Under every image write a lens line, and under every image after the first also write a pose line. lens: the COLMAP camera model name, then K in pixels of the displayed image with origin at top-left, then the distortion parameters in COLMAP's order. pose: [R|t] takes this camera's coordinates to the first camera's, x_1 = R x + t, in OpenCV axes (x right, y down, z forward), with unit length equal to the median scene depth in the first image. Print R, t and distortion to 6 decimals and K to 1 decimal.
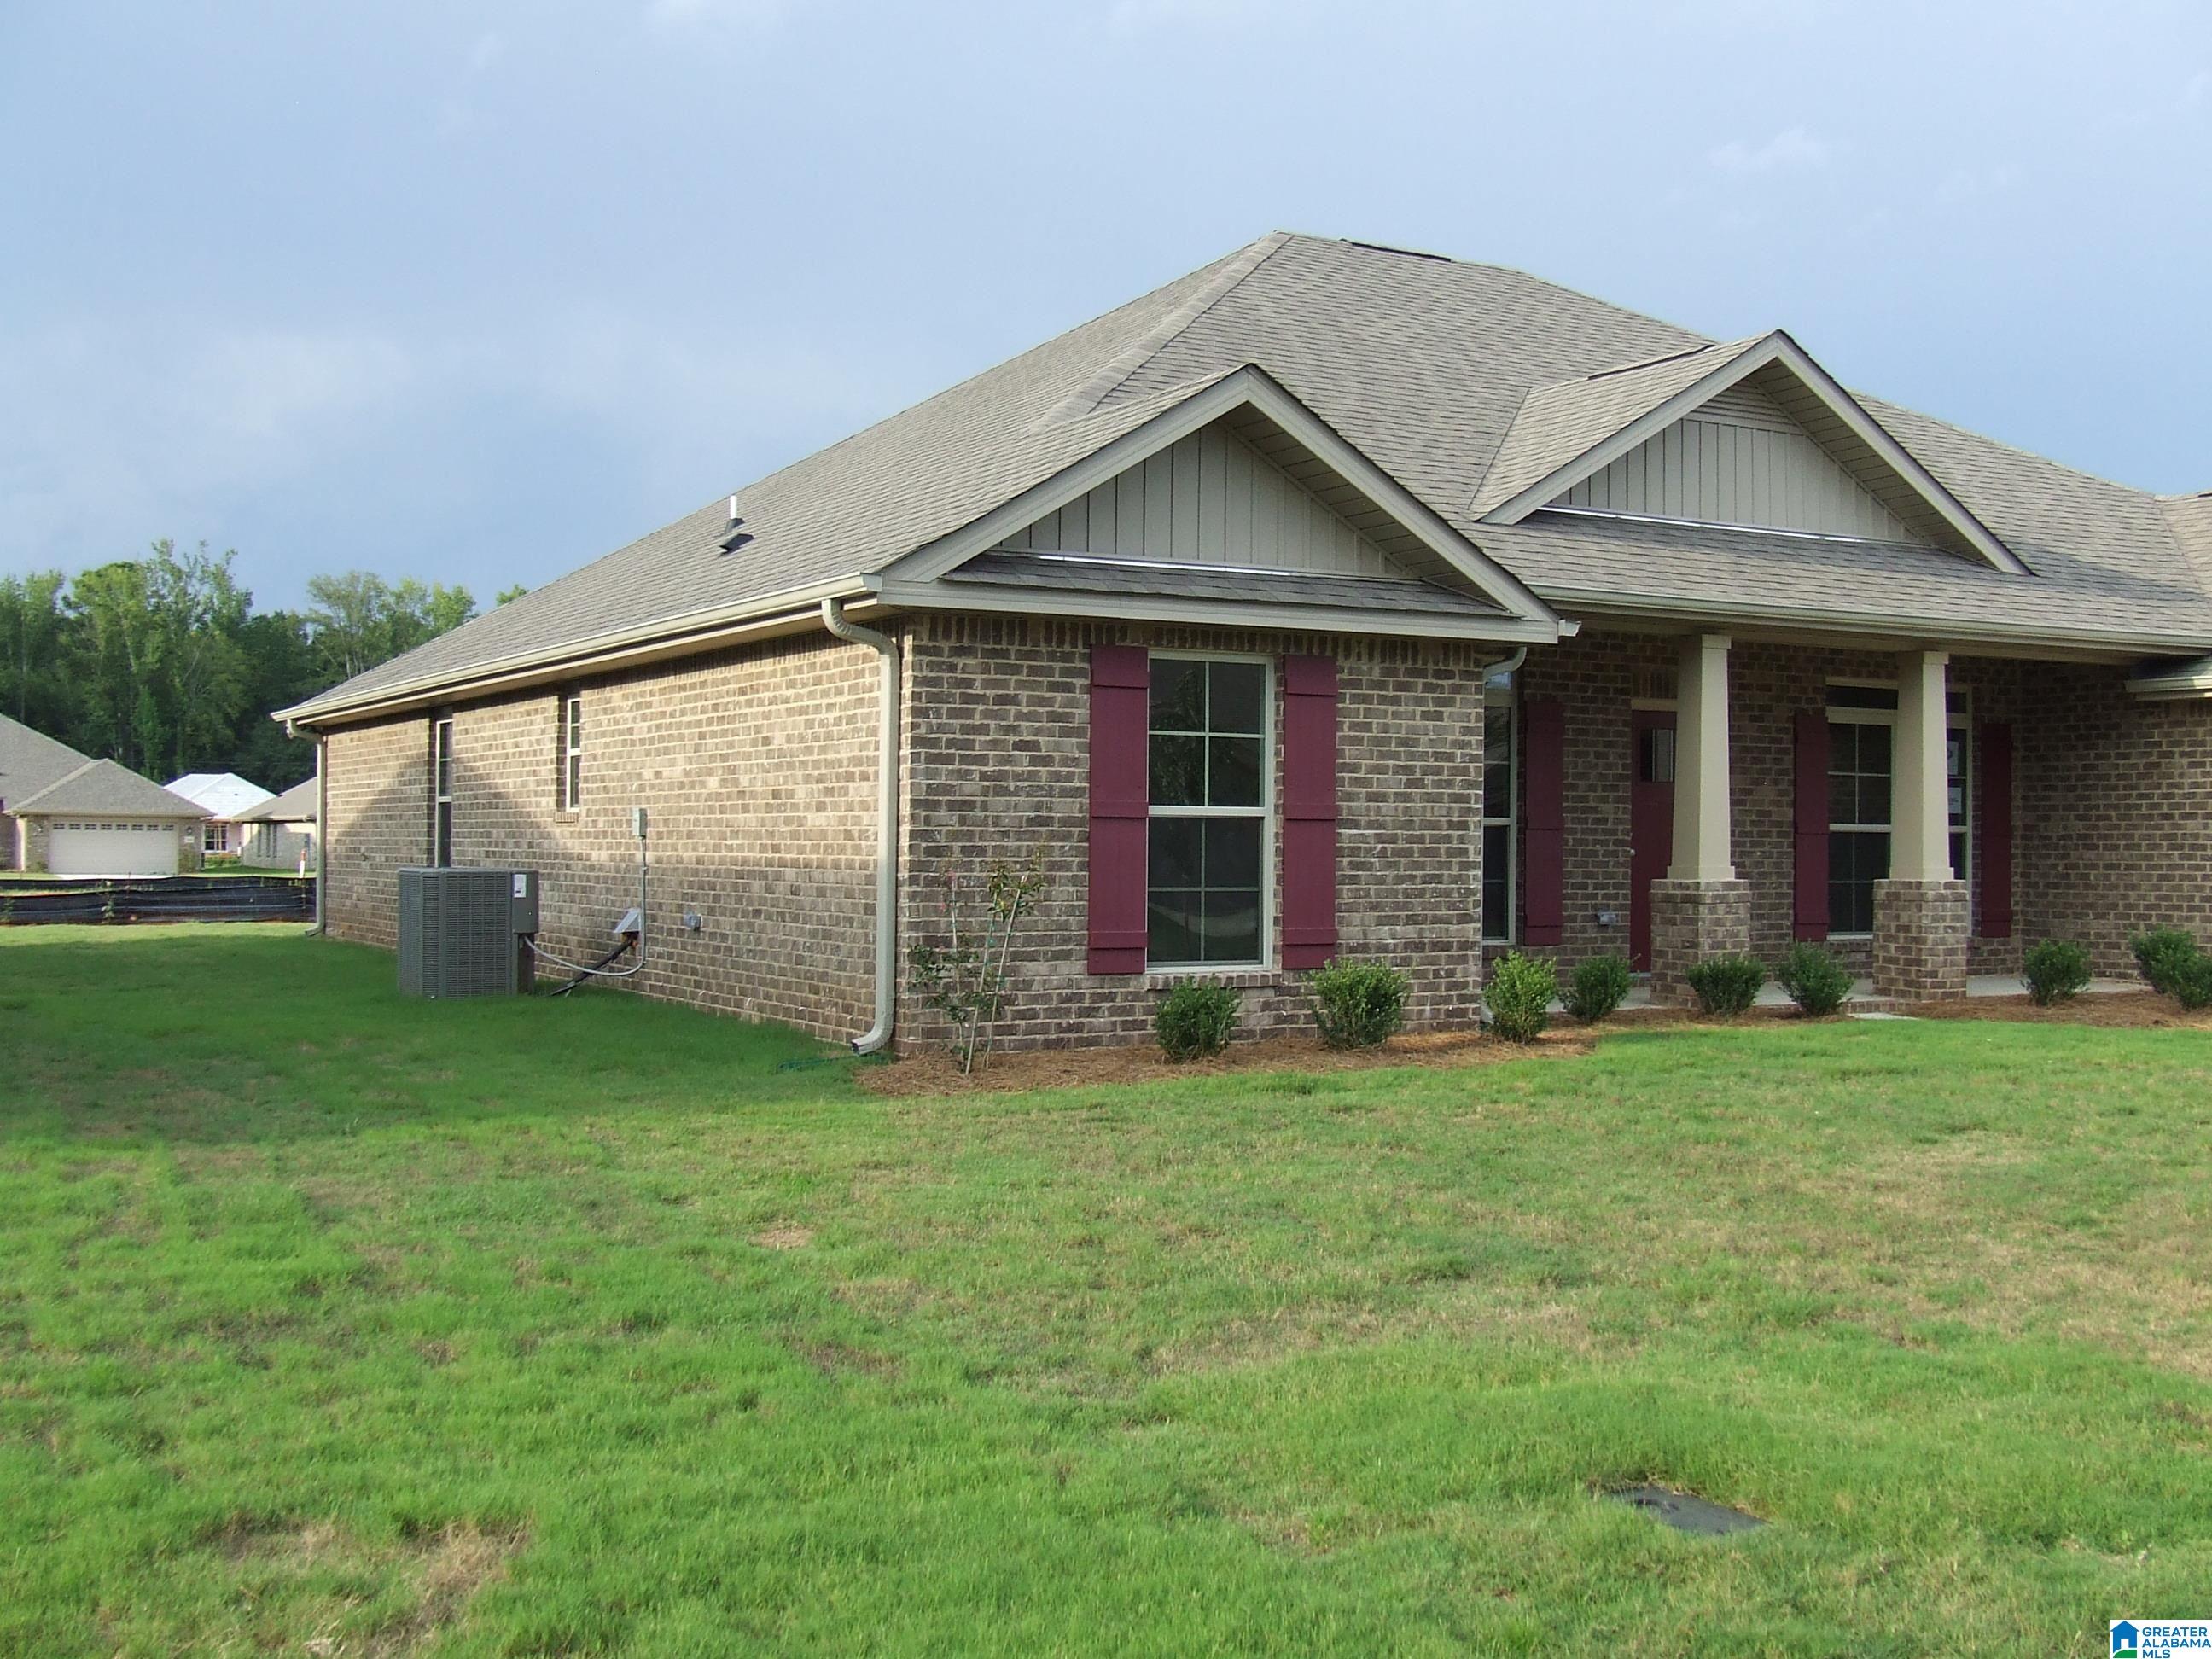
lens RADIAL K [[2418.7, 0, 1099.3], [0, 2418.7, 821.0], [0, 0, 1]] dist [-0.102836, 0.145113]
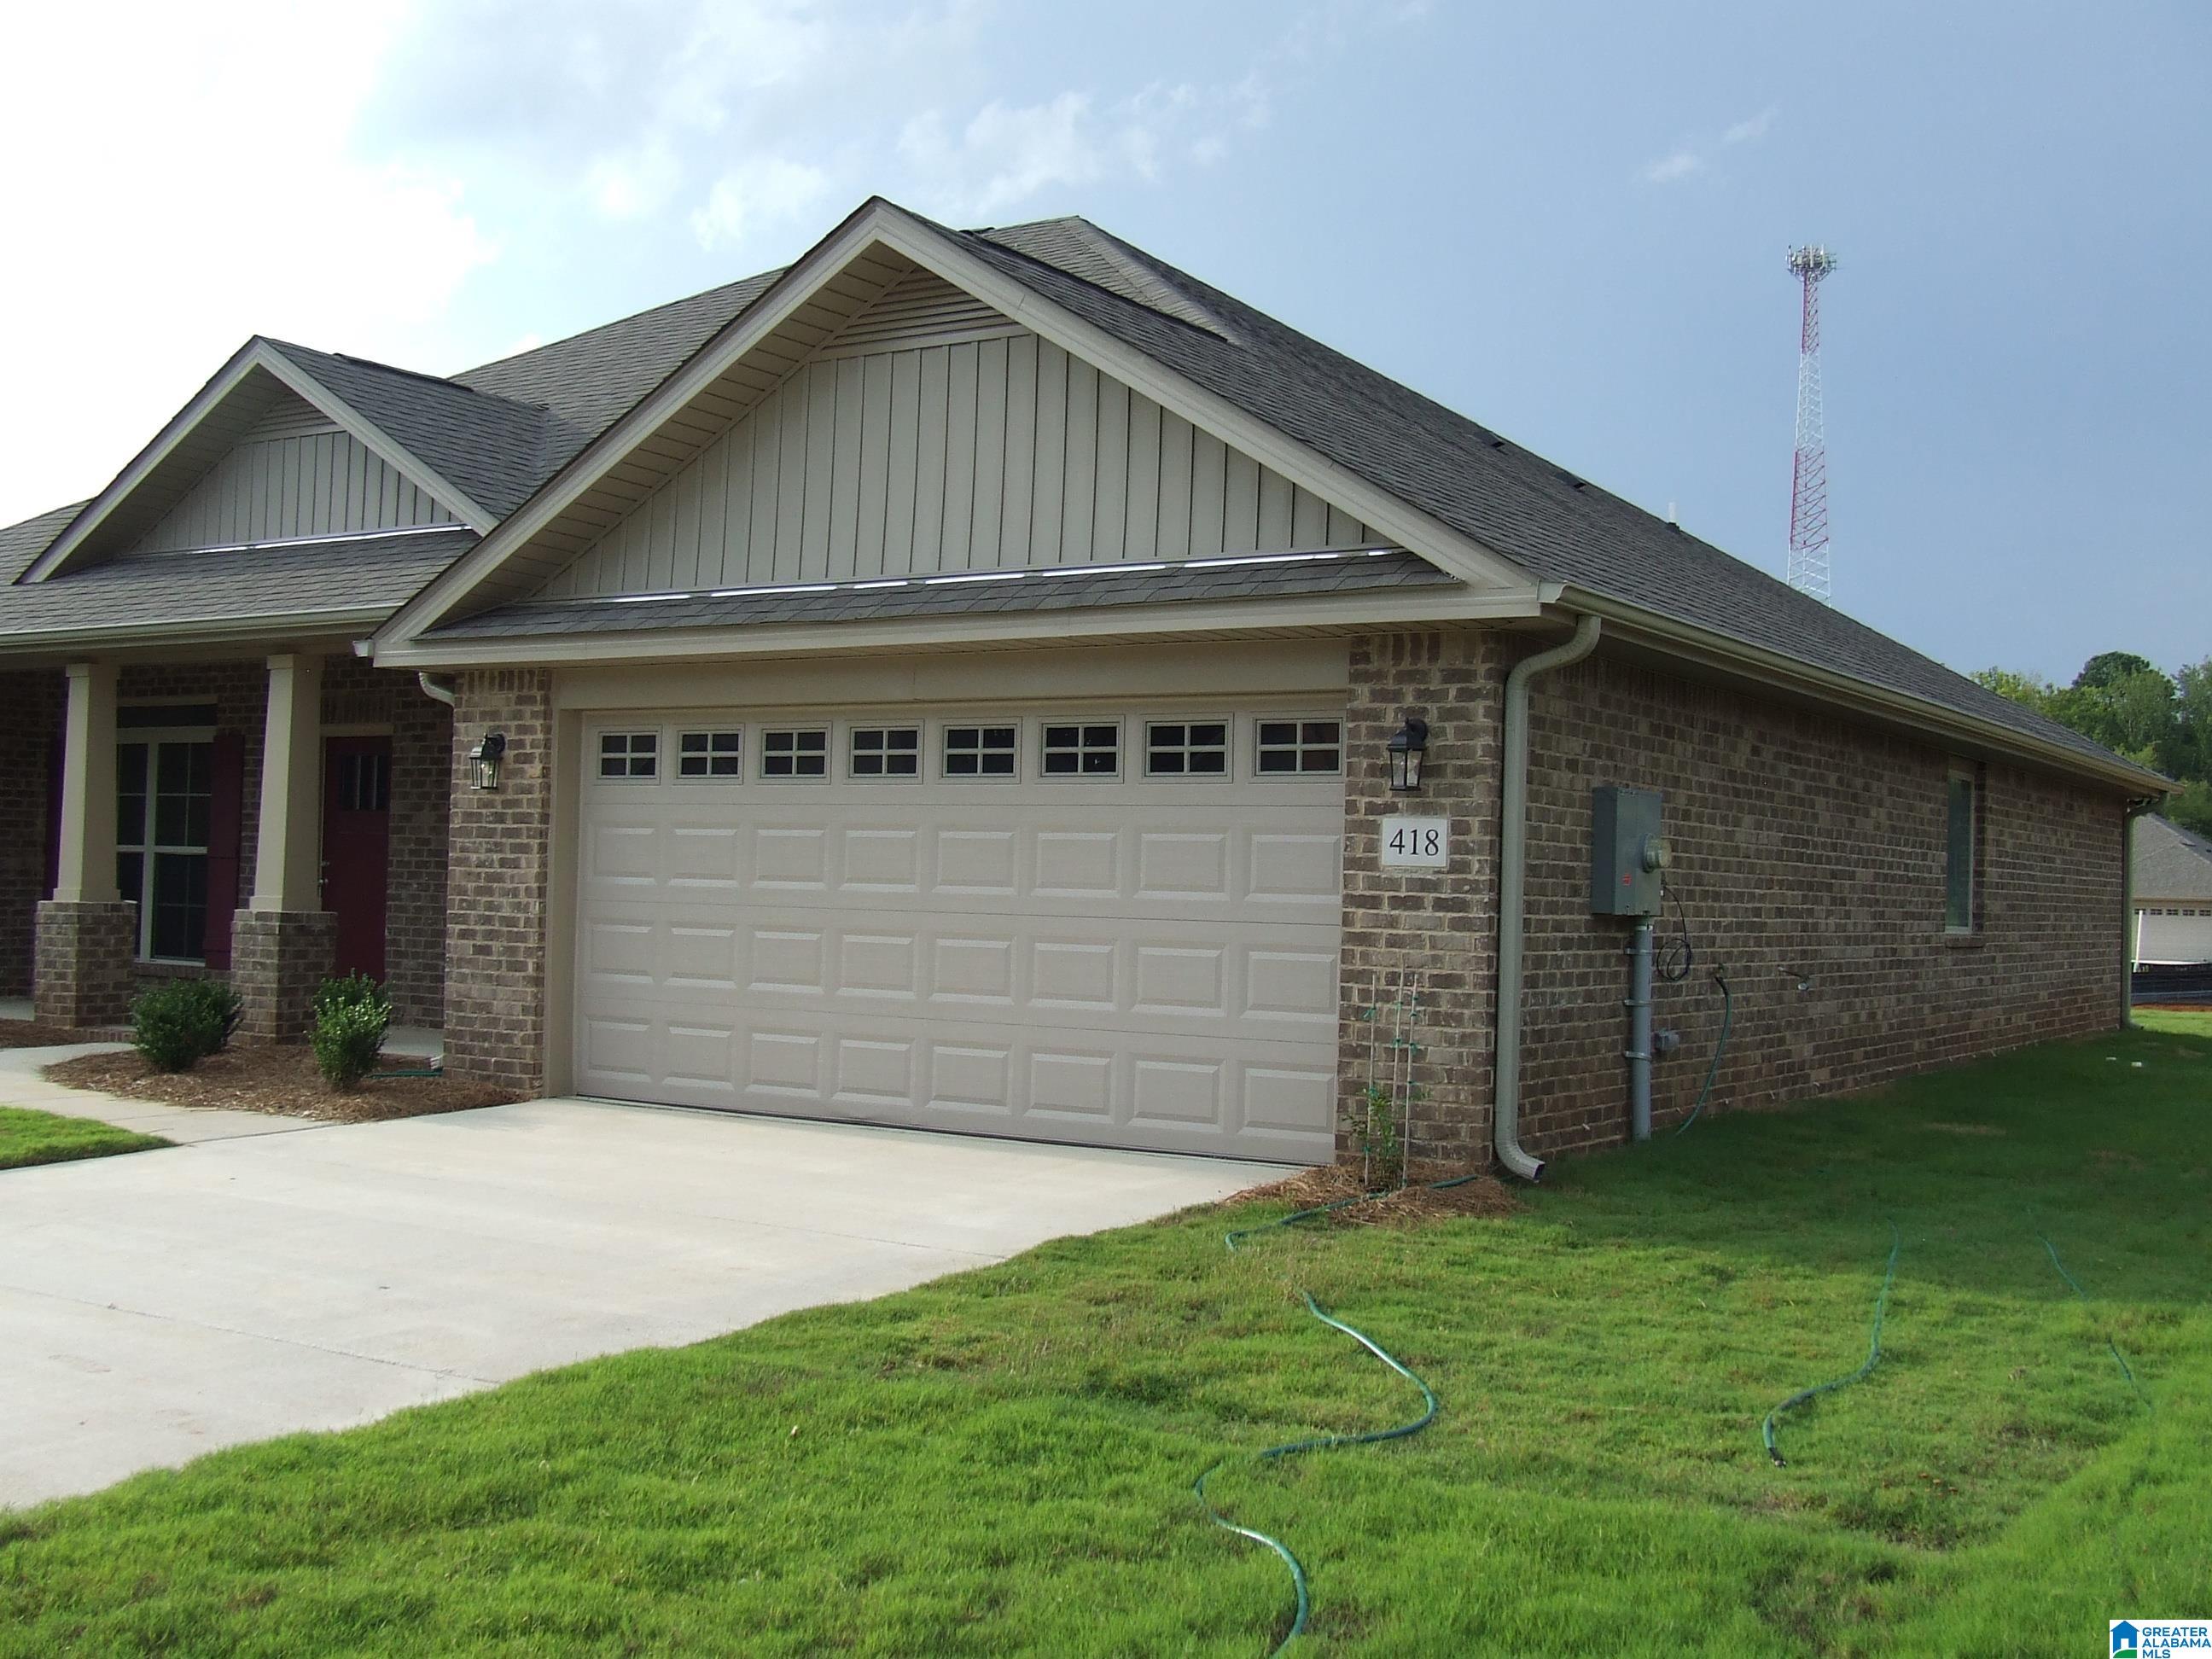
lens RADIAL K [[2418.7, 0, 1099.3], [0, 2418.7, 821.0], [0, 0, 1]] dist [-0.102836, 0.145113]
pose [[0.472188, -0.021634, -0.881233, 1.606615], [-0.014433, 0.999375, -0.032267, 0.019618], [0.881380, 0.027955, 0.471580, 1.066633]]
